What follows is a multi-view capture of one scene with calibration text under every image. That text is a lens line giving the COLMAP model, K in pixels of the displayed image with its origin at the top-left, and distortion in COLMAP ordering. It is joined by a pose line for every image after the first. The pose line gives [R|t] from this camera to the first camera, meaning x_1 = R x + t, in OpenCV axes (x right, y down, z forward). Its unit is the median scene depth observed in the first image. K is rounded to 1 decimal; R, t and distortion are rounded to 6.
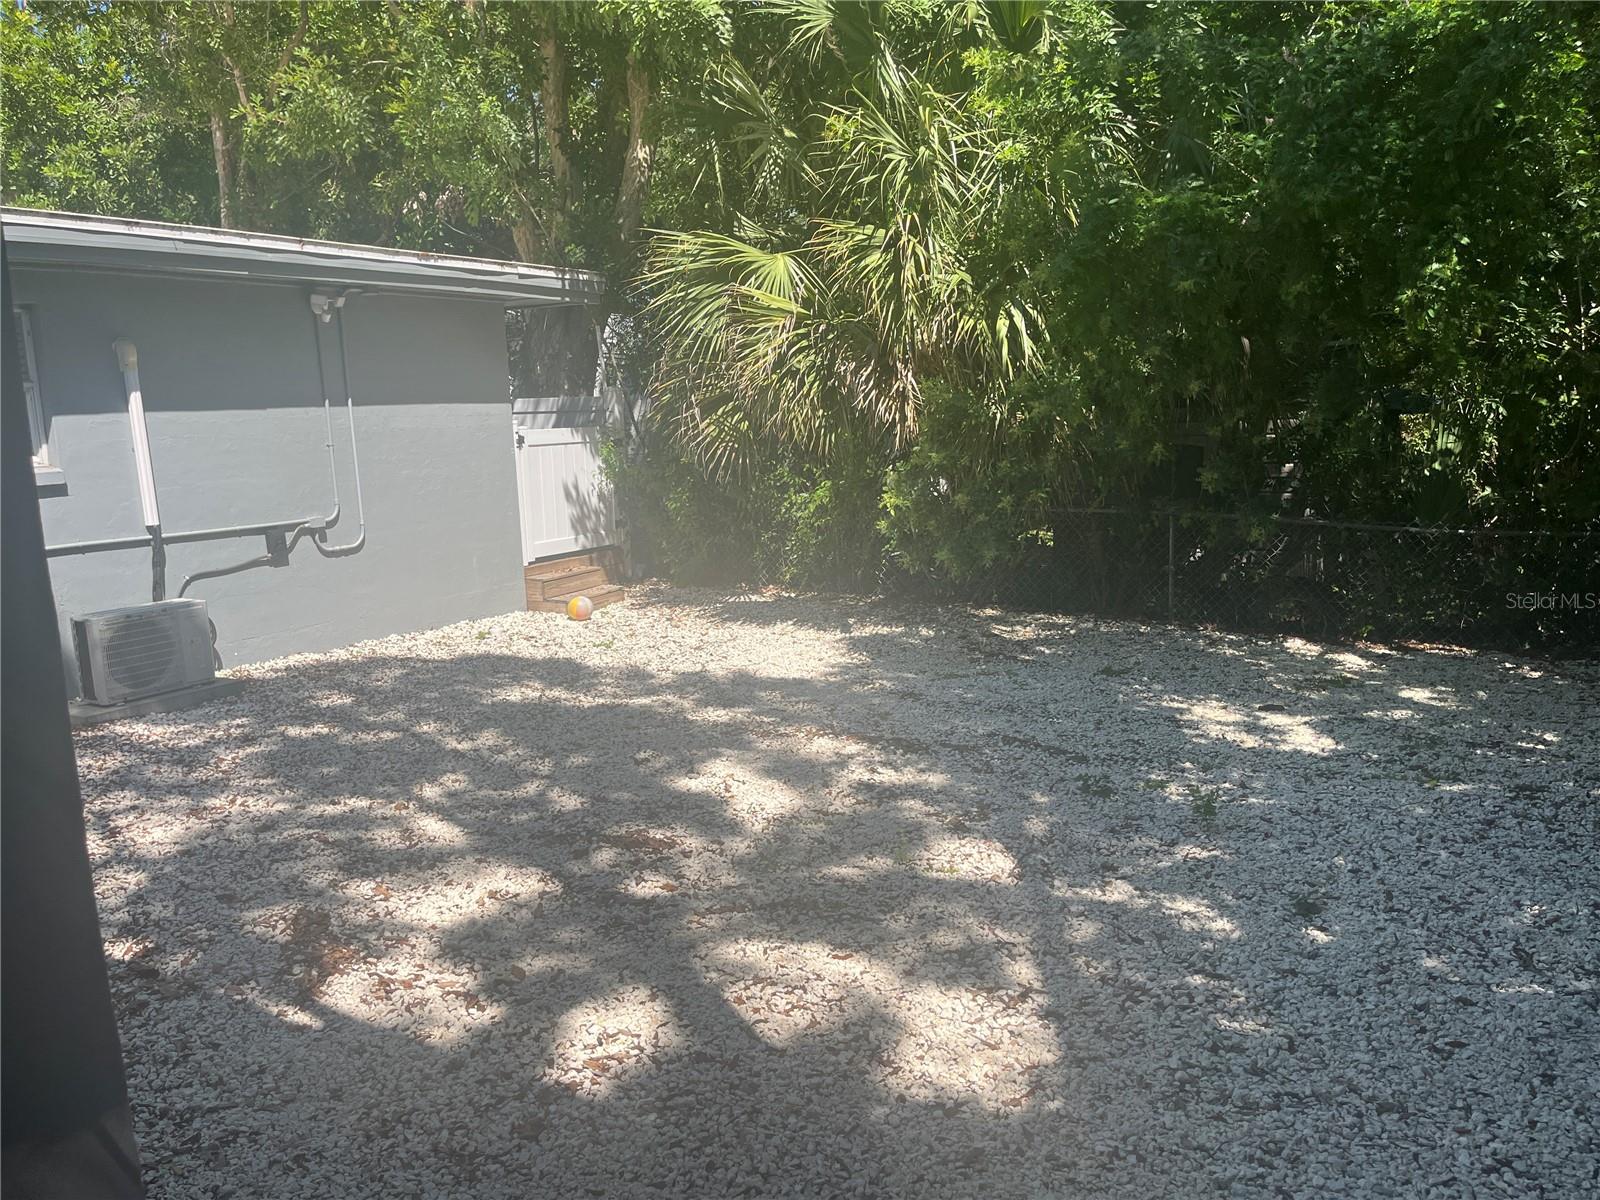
lens RADIAL K [[1193.2, 0, 790.8], [0, 1193.2, 611.1], [0, 0, 1]] dist [0.066162, -0.105576]
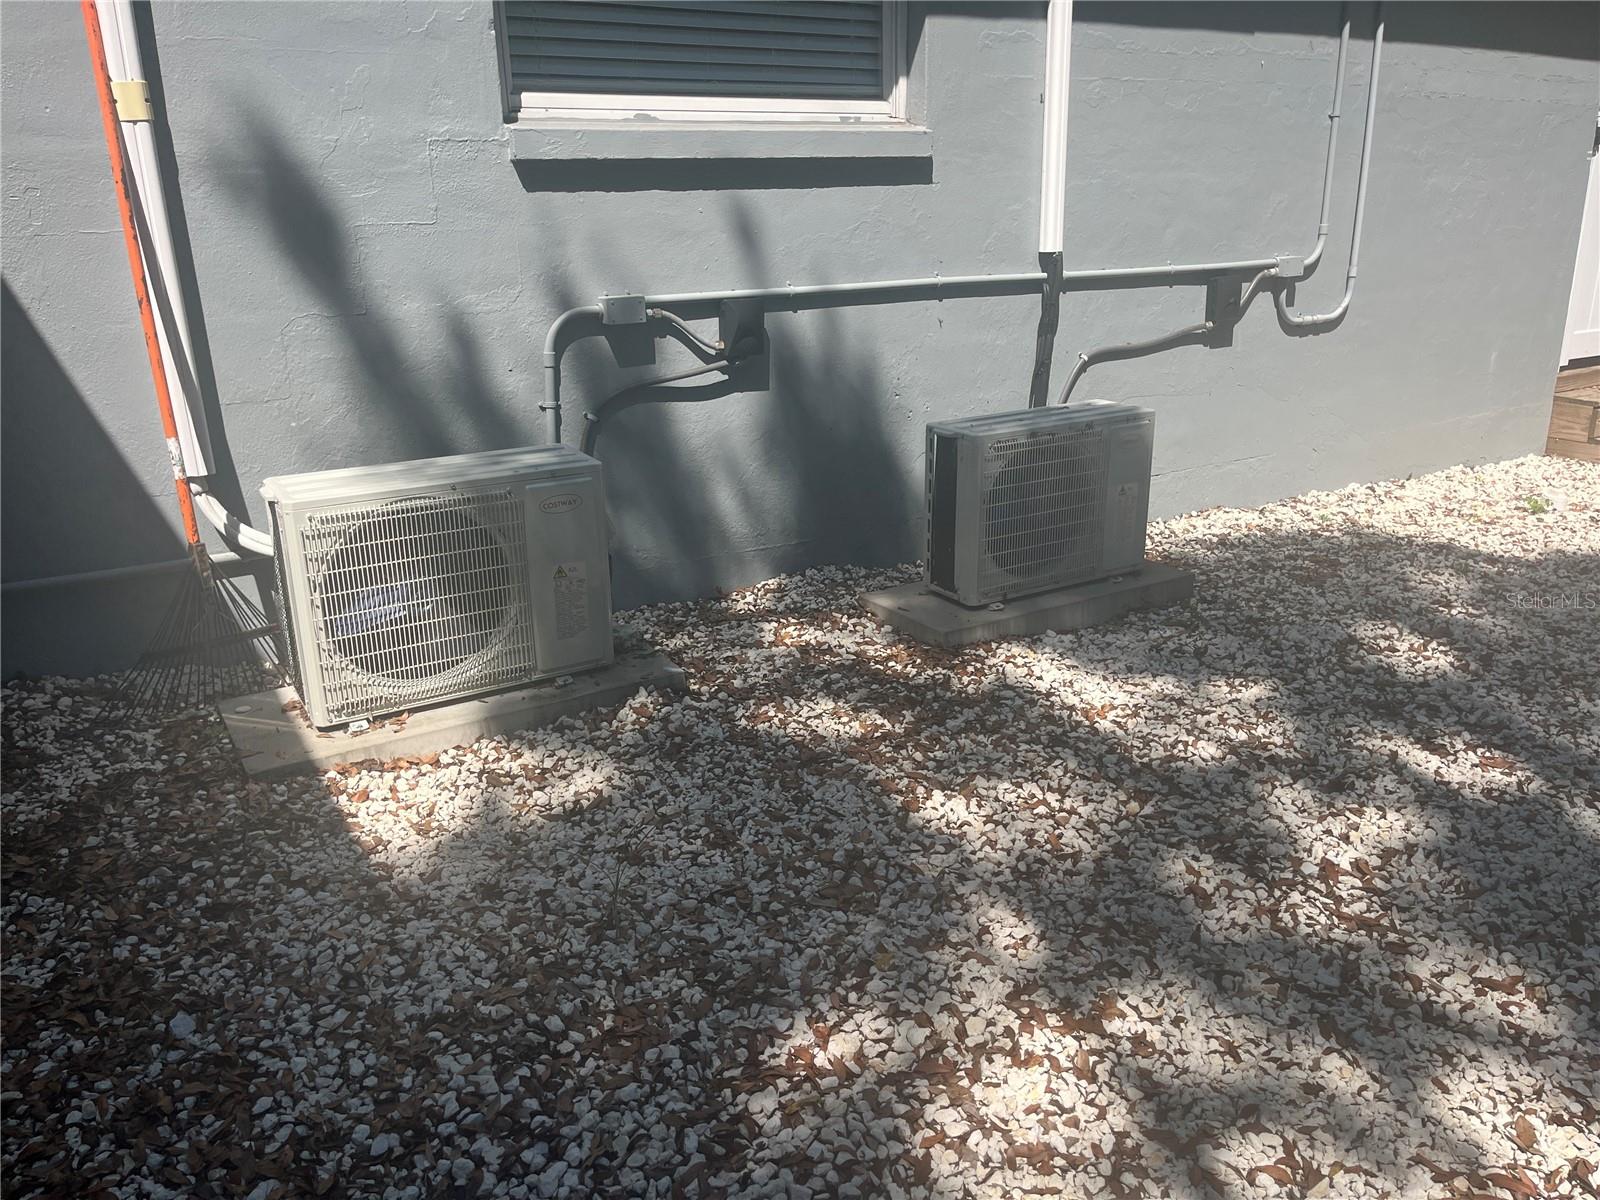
lens RADIAL K [[1193.2, 0, 790.8], [0, 1193.2, 611.1], [0, 0, 1]] dist [0.066162, -0.105576]
pose [[0.876685, 0.182509, -0.445099, -0.353854], [-0.098452, 0.973724, 0.205353, -0.014218], [0.470883, -0.136209, 0.871617, 0.447387]]
